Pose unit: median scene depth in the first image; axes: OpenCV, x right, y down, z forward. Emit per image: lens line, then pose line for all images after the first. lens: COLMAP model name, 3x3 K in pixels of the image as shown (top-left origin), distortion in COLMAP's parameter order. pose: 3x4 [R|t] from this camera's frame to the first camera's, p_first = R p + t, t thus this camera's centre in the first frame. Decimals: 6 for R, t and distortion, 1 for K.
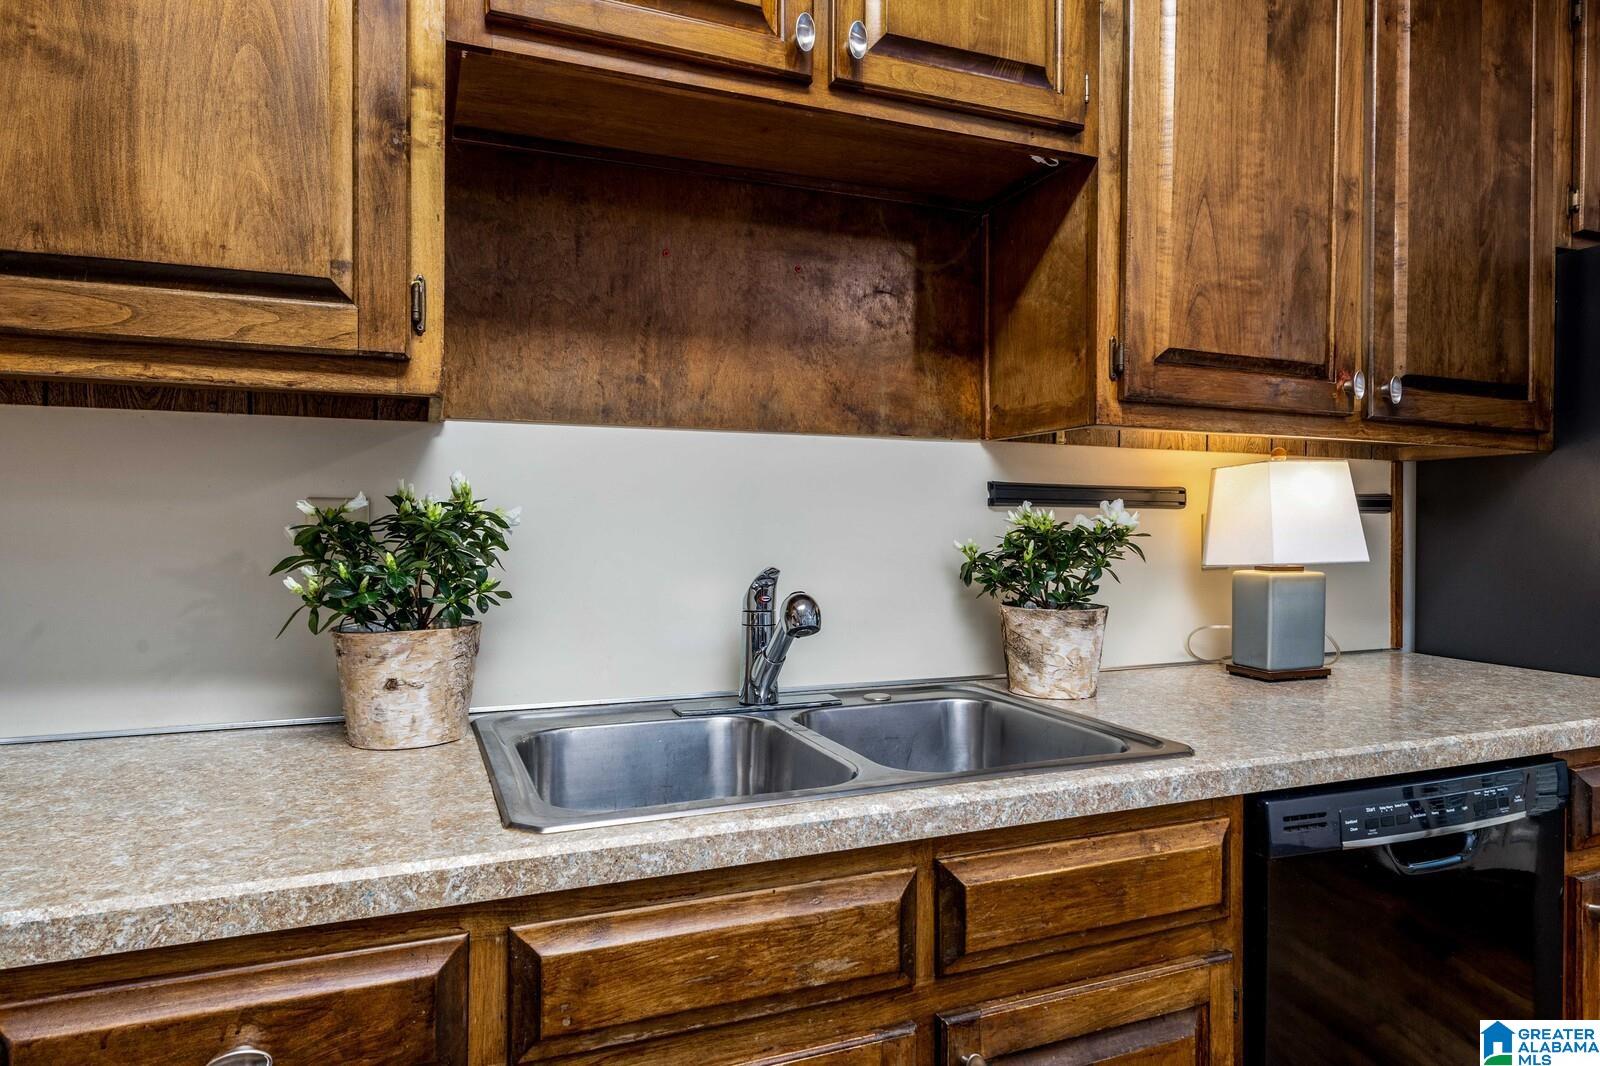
lens RADIAL K [[959.6, 0, 807.6], [0, 959.6, 532.1], [0, 0, 1]] dist [-0.001255, 0.001845]
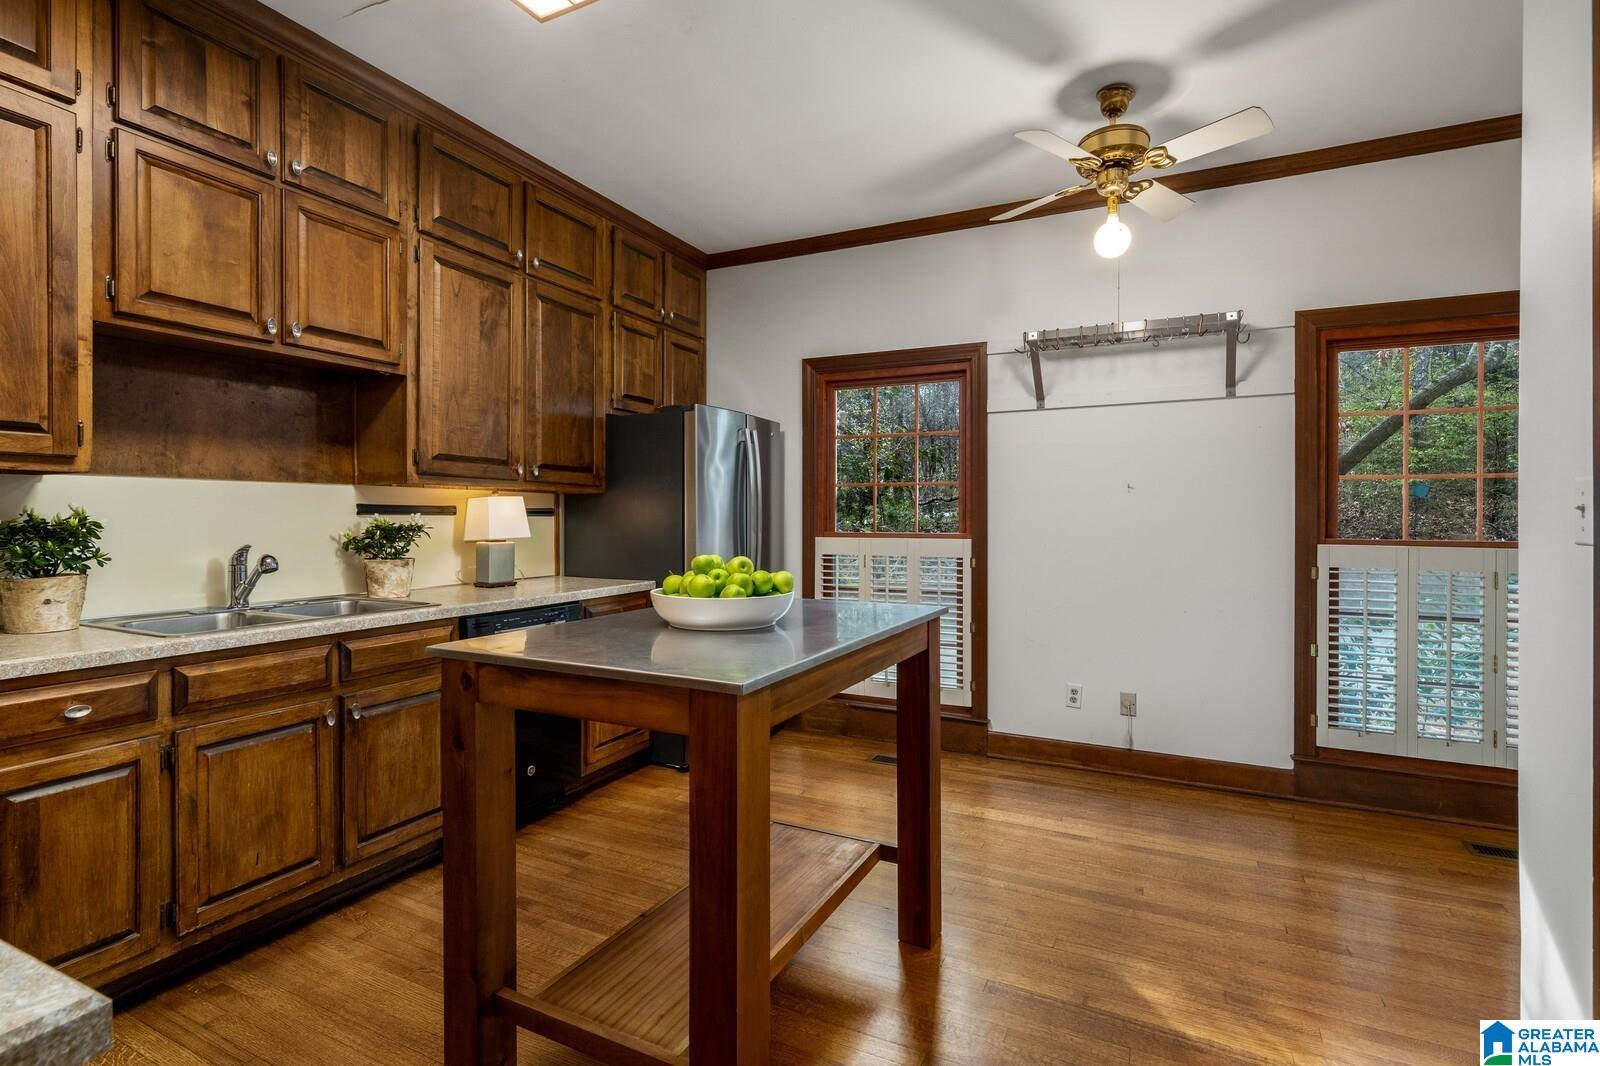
lens RADIAL K [[768.3, 0, 798.1], [0, 768.3, 523.6], [0, 0, 1]] dist [0.005244, -0.000715]
pose [[0.755576, -0.007749, 0.655016, -0.228438], [0.005009, 0.999969, 0.006052, -0.015557], [-0.655042, -0.001292, 0.755591, -1.119653]]
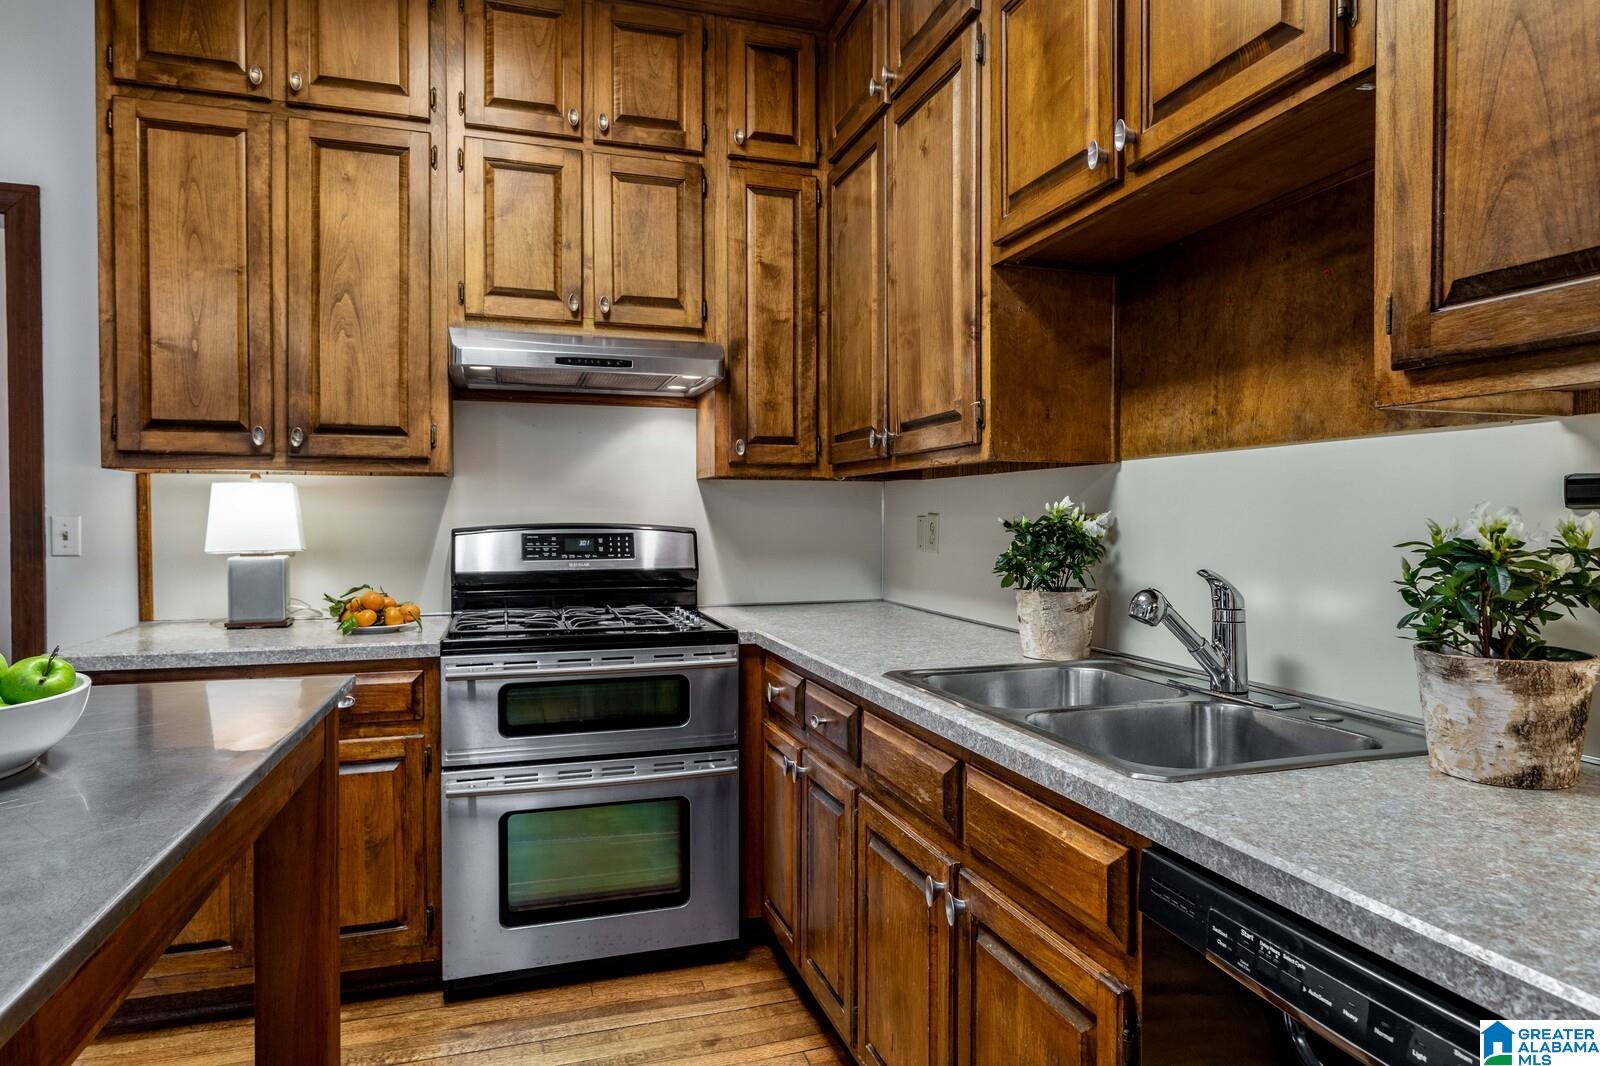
lens RADIAL K [[959.6, 0, 814.2], [0, 959.6, 534.1], [0, 0, 1]] dist [-0.001255, 0.001845]
pose [[-0.078763, 0.012963, -0.996809, 1.080533], [-0.007611, 0.999878, 0.013604, -0.016864], [0.996864, 0.008658, -0.078654, 0.591314]]
